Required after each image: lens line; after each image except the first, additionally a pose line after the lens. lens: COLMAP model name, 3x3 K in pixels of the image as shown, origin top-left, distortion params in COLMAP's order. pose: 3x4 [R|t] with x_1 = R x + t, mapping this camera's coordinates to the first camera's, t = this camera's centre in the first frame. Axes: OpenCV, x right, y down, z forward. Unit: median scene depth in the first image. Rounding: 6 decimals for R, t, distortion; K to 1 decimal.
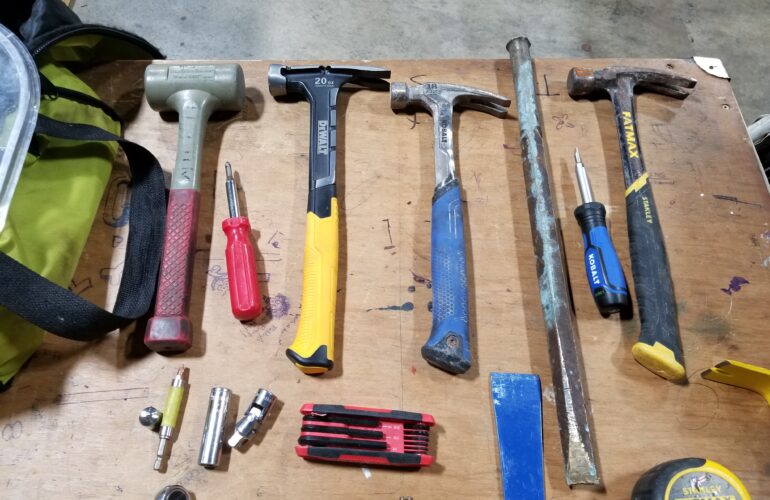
lens RADIAL K [[578.5, 0, 368.7], [0, 578.5, 267.0], [0, 0, 1]] dist [0.089324, -0.154165]
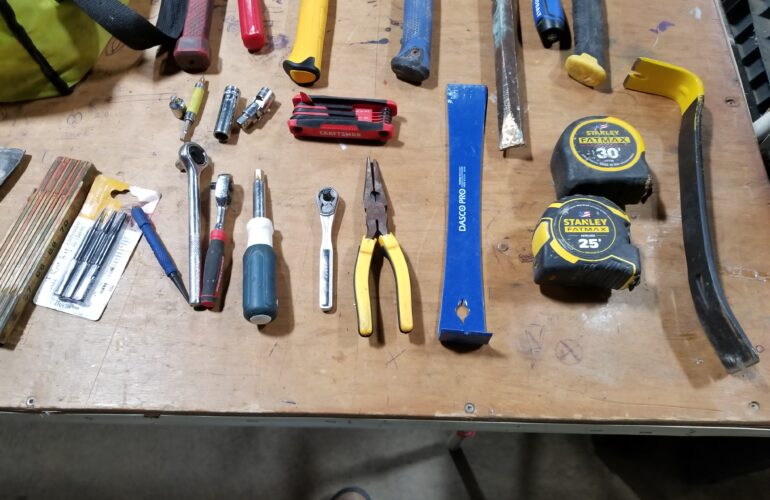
lens RADIAL K [[578.5, 0, 368.7], [0, 578.5, 267.0], [0, 0, 1]] dist [0.089324, -0.154165]
pose [[0.997524, 0.011806, -0.069335, 0.132501], [-0.010443, 0.999746, 0.019987, 0.543765], [0.069553, -0.019214, 0.997393, -0.251300]]
